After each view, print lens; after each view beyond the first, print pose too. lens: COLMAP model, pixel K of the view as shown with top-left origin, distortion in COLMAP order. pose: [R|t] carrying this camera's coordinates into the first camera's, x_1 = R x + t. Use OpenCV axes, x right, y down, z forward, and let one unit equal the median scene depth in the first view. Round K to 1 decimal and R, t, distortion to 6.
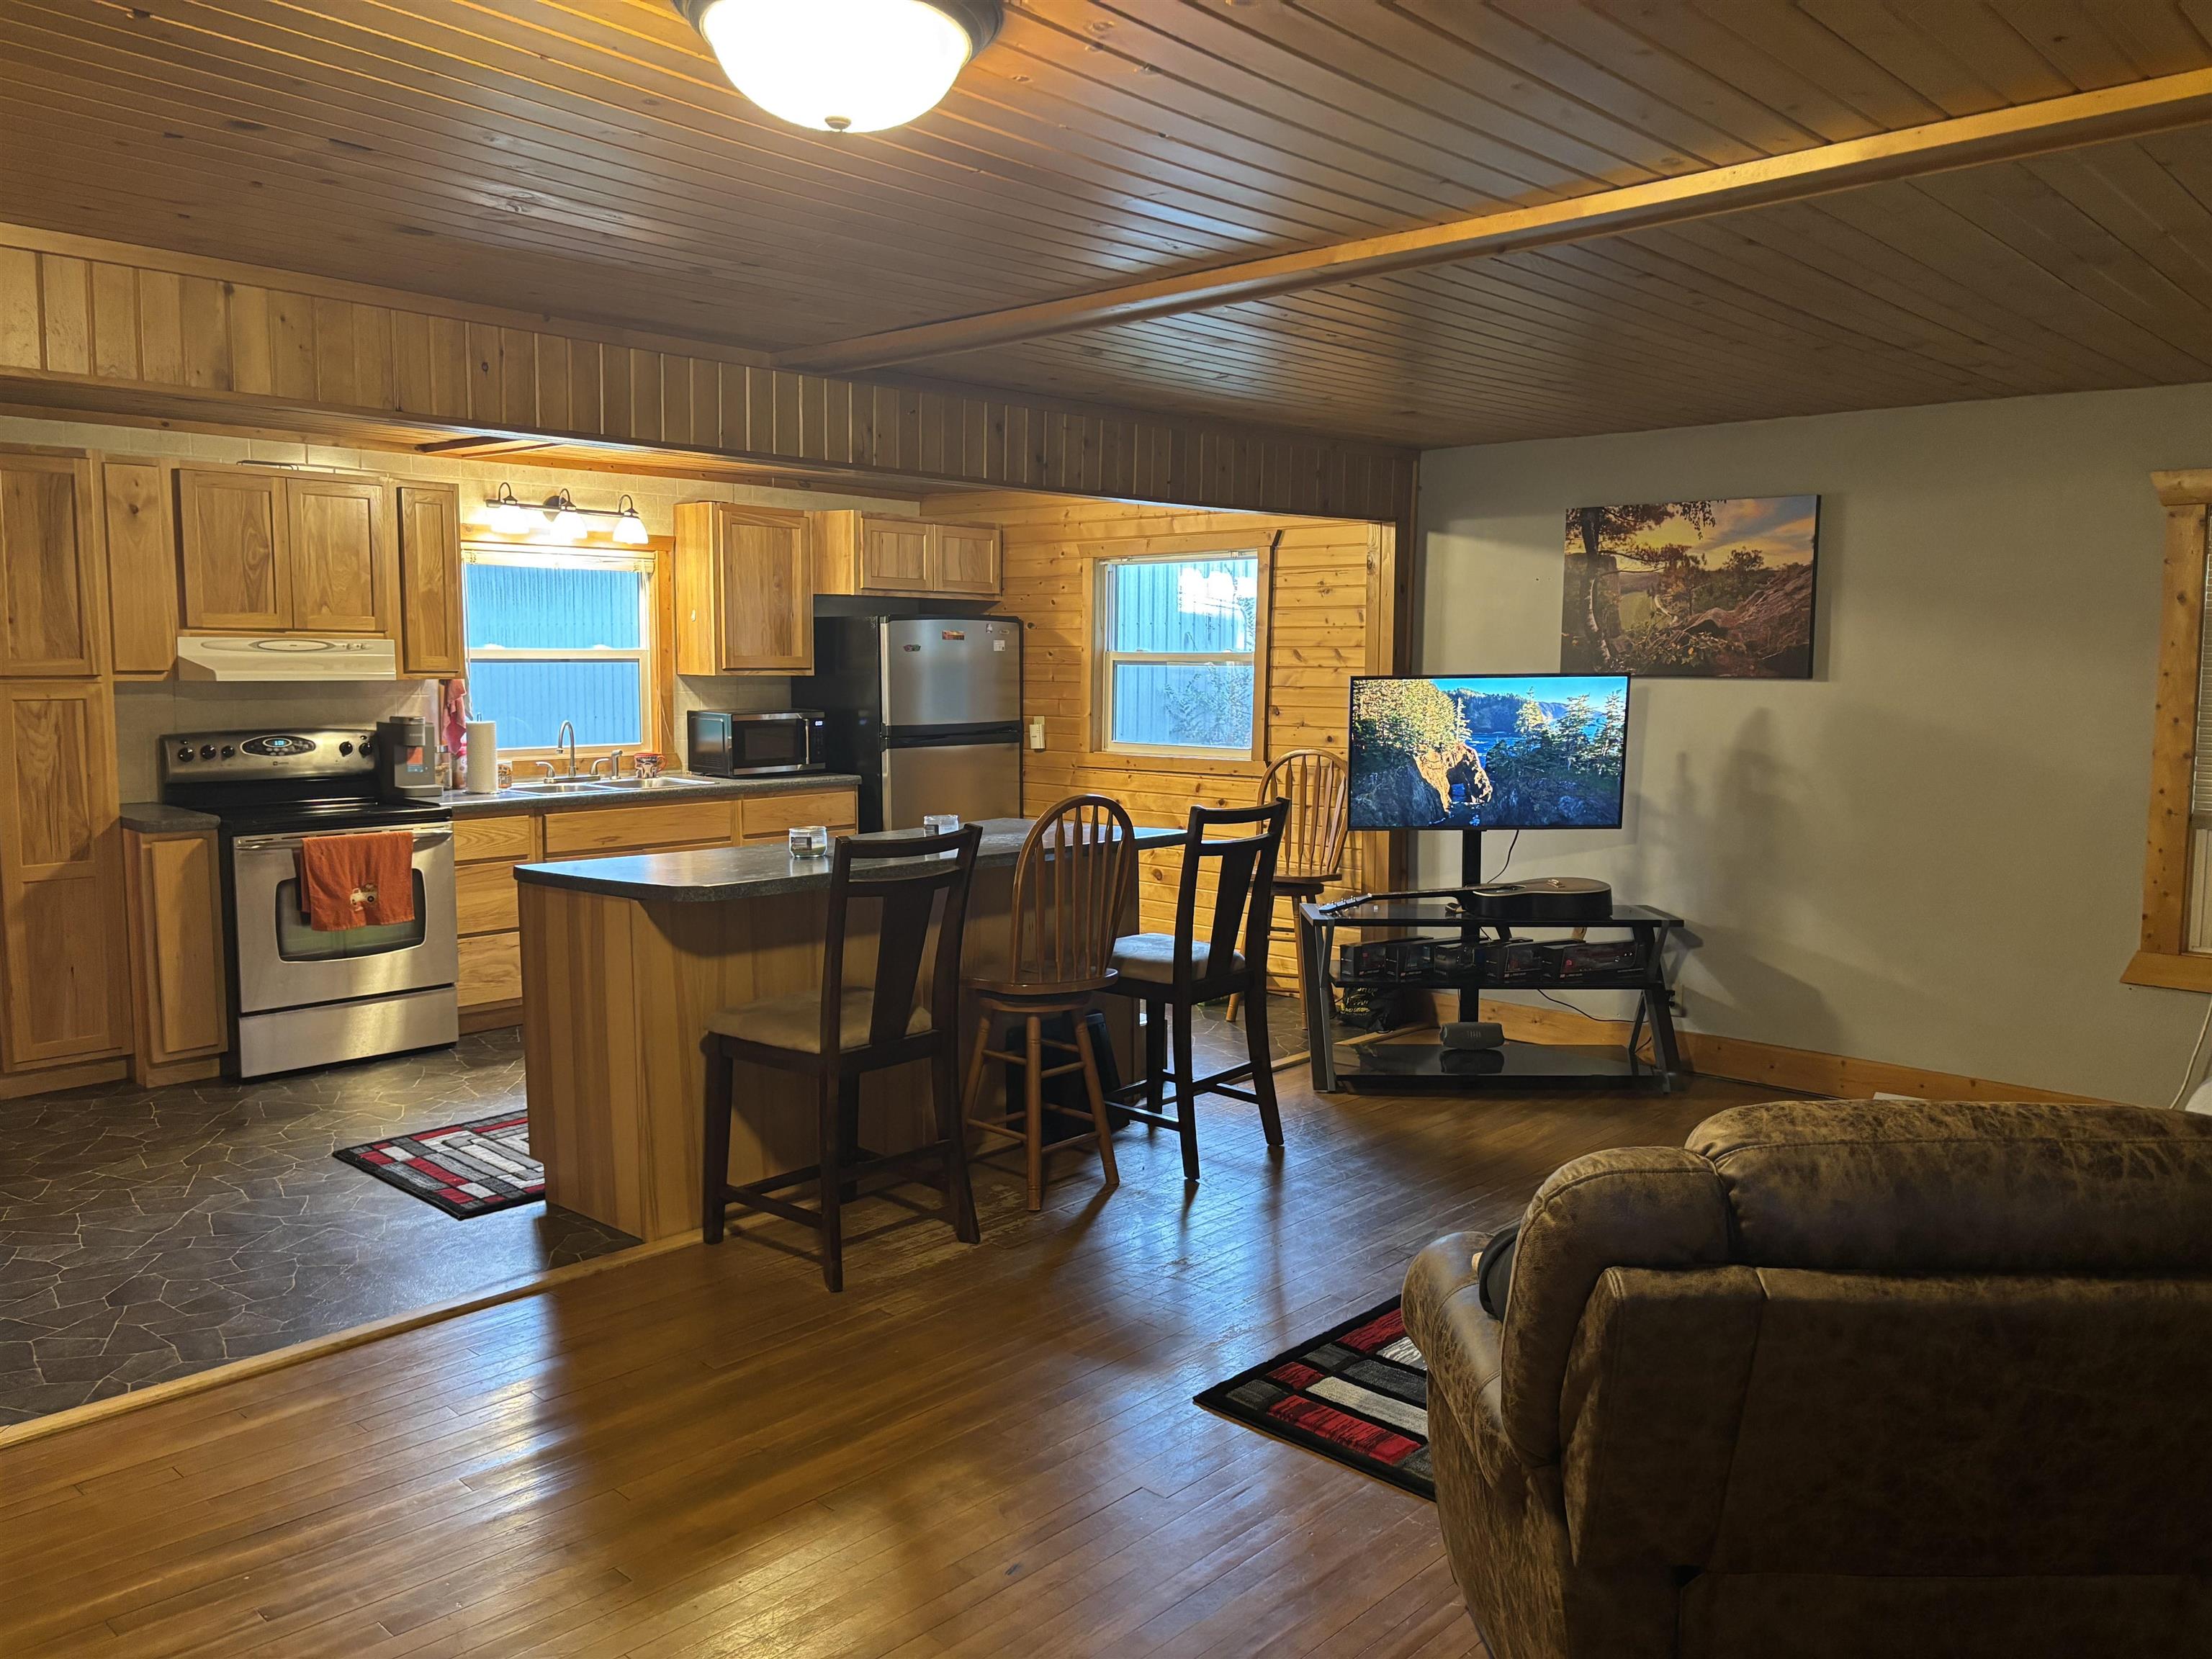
lens RADIAL K [[1680.6, 0, 1114.6], [0, 1680.6, 826.0], [0, 0, 1]] dist [0.037234, -0.039462]
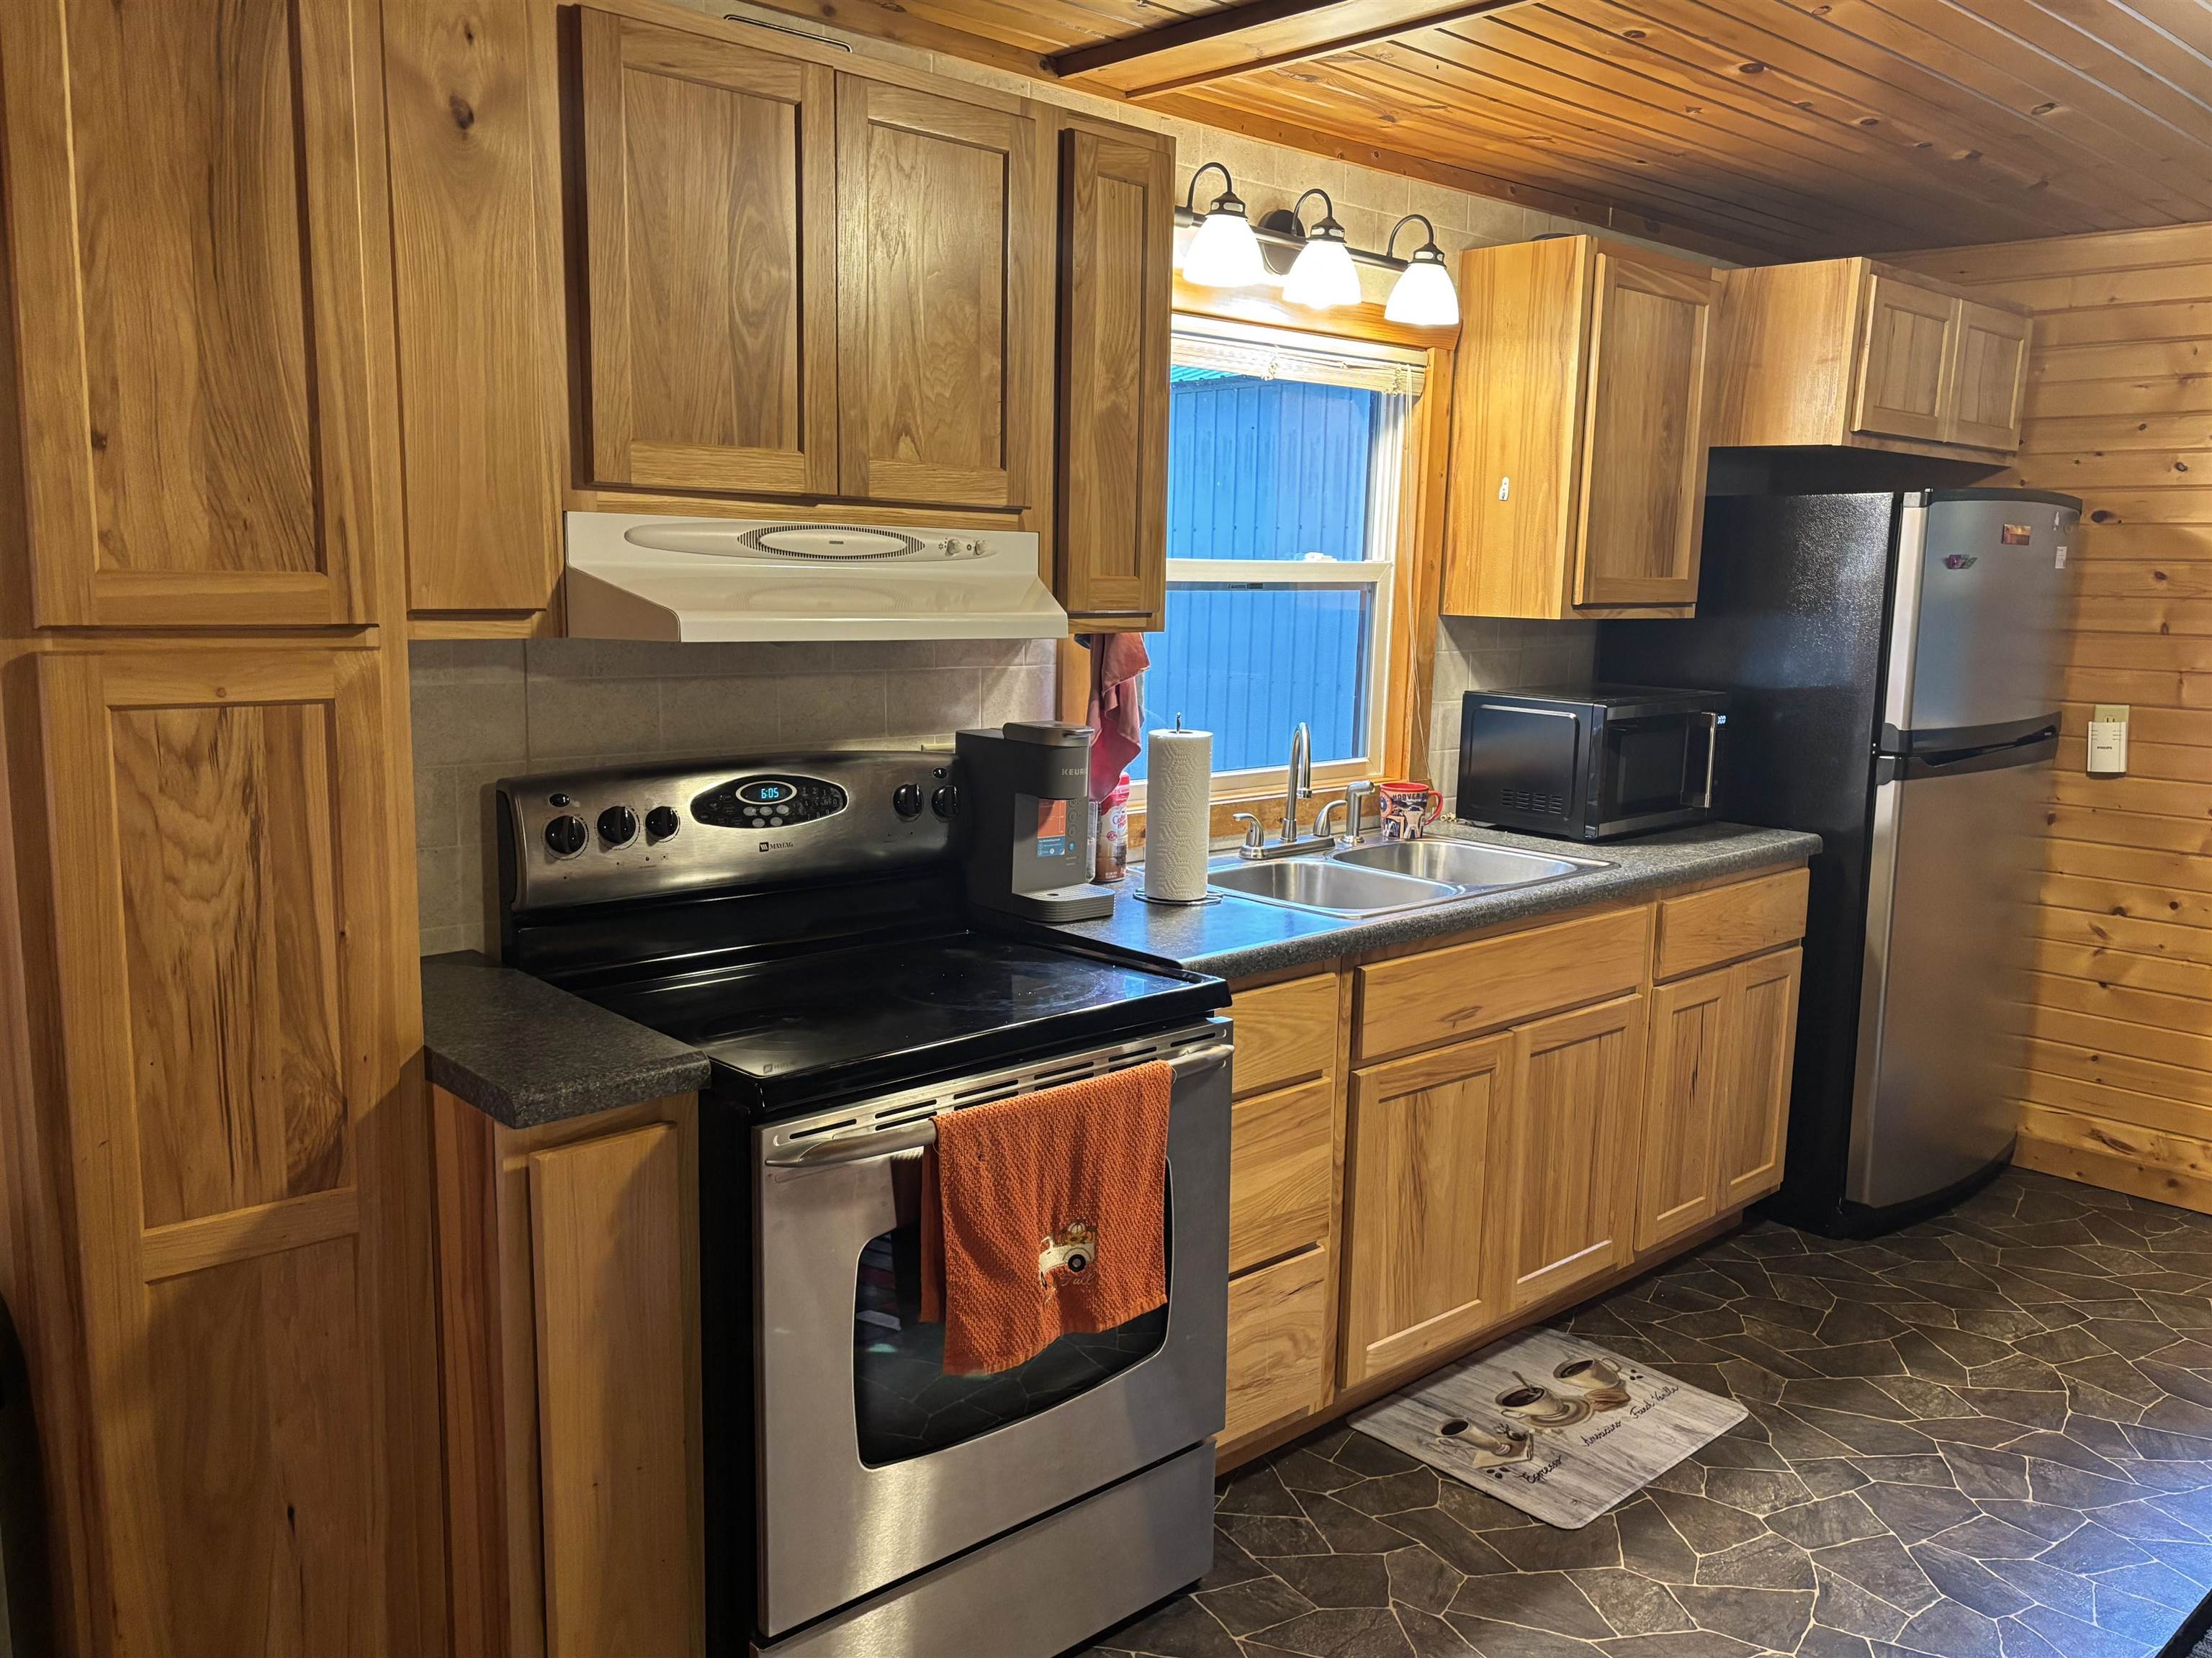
lens RADIAL K [[1802.2, 0, 1100.6], [0, 1802.2, 859.5], [0, 0, 1]] dist [0.030999, 0.002756]
pose [[0.995280, 0.024815, -0.093815, -0.401955], [-0.019674, 0.998274, 0.055336, -0.062258], [0.095026, -0.053229, 0.994051, 0.628553]]
